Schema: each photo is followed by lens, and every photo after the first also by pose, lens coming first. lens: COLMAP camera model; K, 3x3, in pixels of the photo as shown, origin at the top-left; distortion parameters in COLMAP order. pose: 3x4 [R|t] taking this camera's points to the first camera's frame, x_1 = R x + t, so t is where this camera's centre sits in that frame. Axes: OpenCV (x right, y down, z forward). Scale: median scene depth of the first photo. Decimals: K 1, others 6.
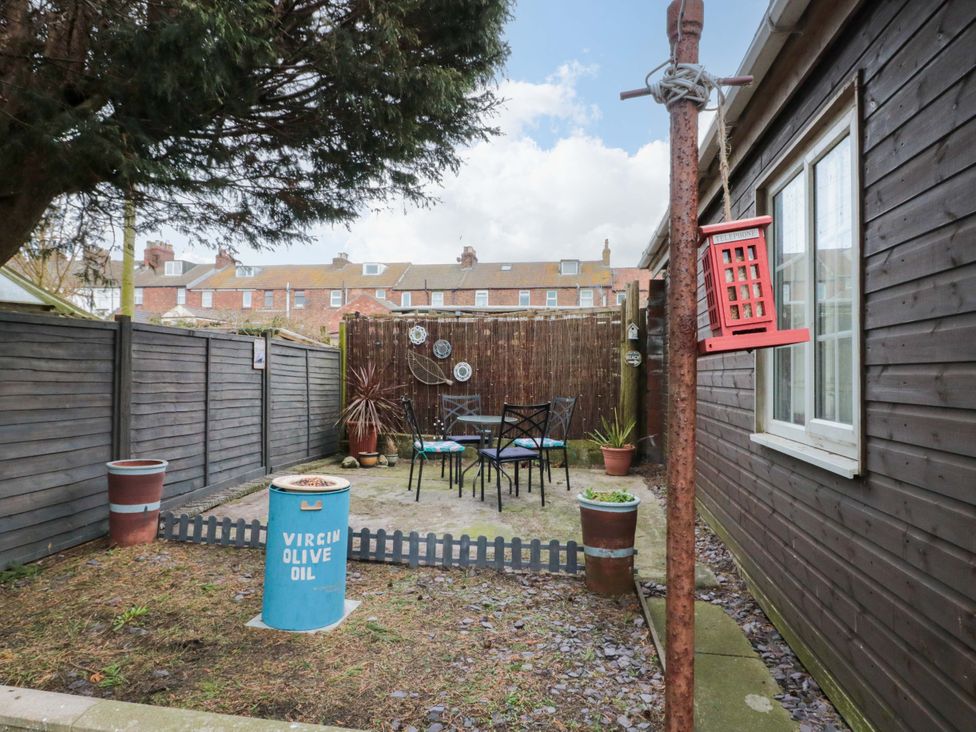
lens RADIAL K [[509.8, 0, 488.0], [0, 509.8, 366.0], [0, 0, 1]] dist [-0.000931, -0.011636]
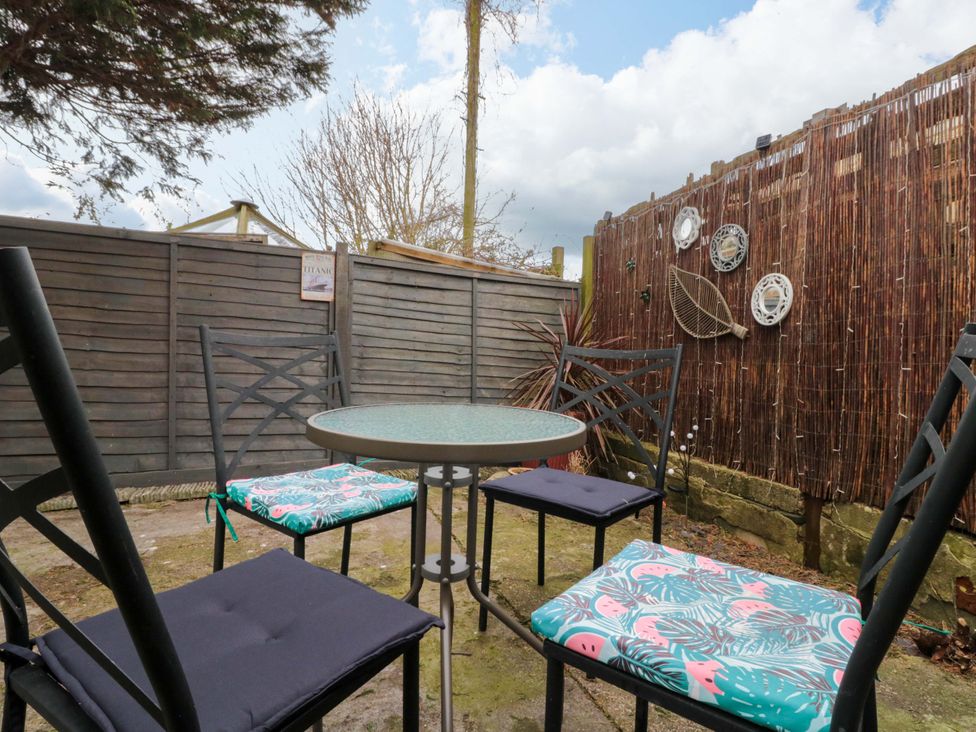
lens RADIAL K [[509.8, 0, 488.0], [0, 509.8, 366.0], [0, 0, 1]] dist [-0.000931, -0.011636]
pose [[0.548613, 0.021928, -0.835789, 0.144808], [-0.012320, 0.999759, 0.018143, 0.055351], [0.835986, 0.000344, 0.548751, 0.643838]]
